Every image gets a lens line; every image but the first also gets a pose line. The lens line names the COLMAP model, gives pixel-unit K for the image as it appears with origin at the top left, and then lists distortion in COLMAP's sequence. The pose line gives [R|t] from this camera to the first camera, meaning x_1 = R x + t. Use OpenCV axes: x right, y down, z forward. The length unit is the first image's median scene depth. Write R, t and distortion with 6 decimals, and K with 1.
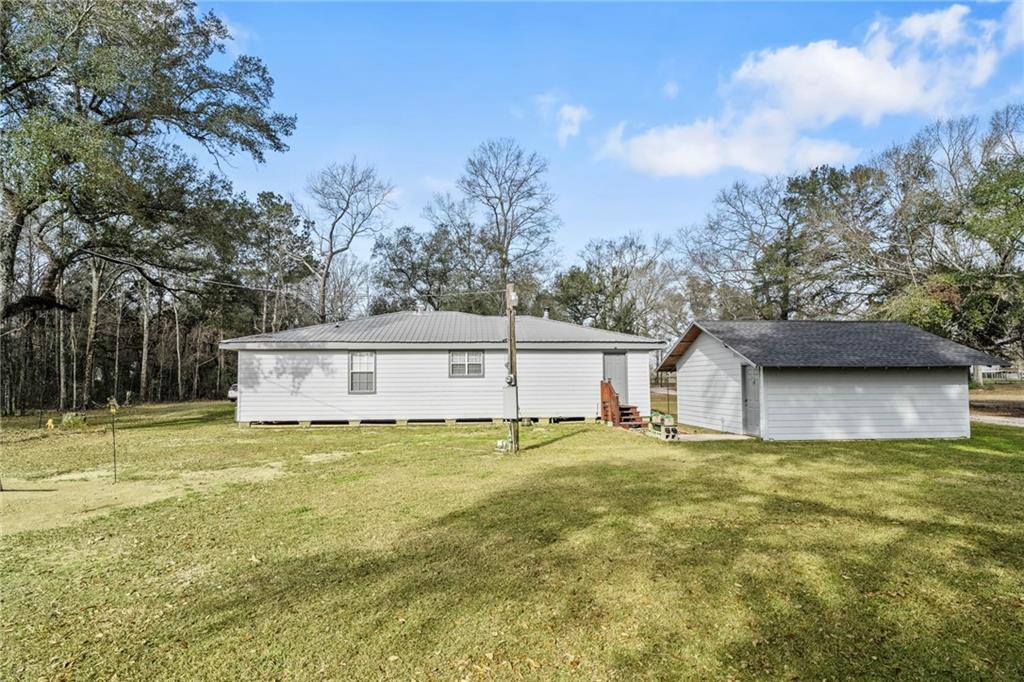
lens RADIAL K [[531.5, 0, 511.8], [0, 531.5, 365.3], [0, 0, 1]] dist [0.000966, 0.001458]
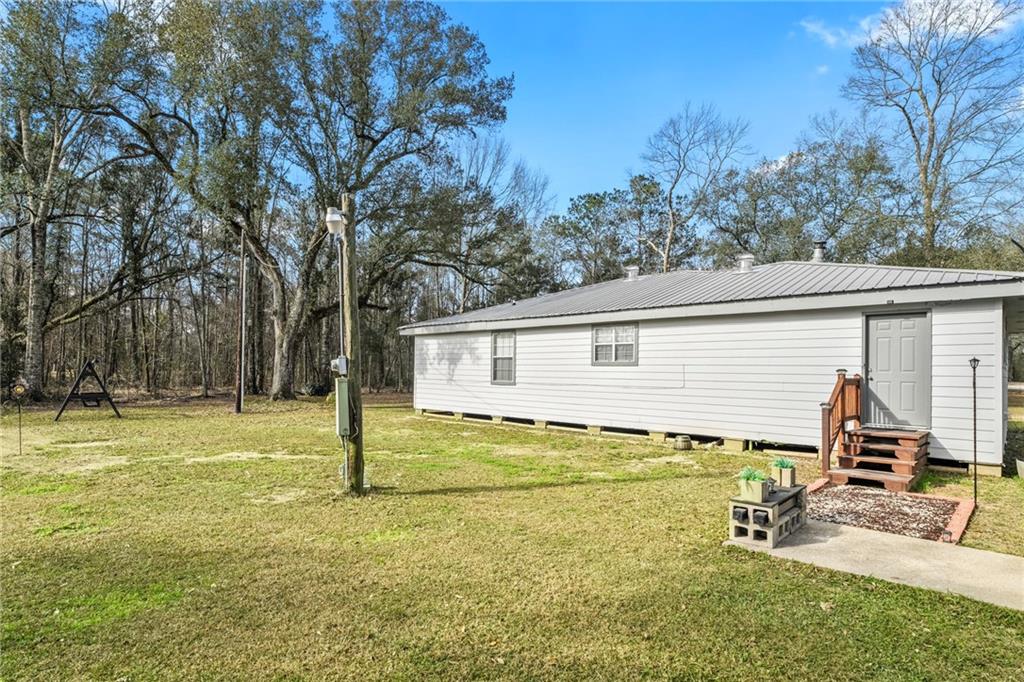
lens RADIAL K [[531.5, 0, 511.8], [0, 531.5, 365.3], [0, 0, 1]] dist [0.000966, 0.001458]
pose [[0.657453, 0.006120, -0.753471, 0.335208], [0.009277, 0.999825, 0.016215, 0.011266], [0.753439, -0.017651, 0.657281, 0.473577]]
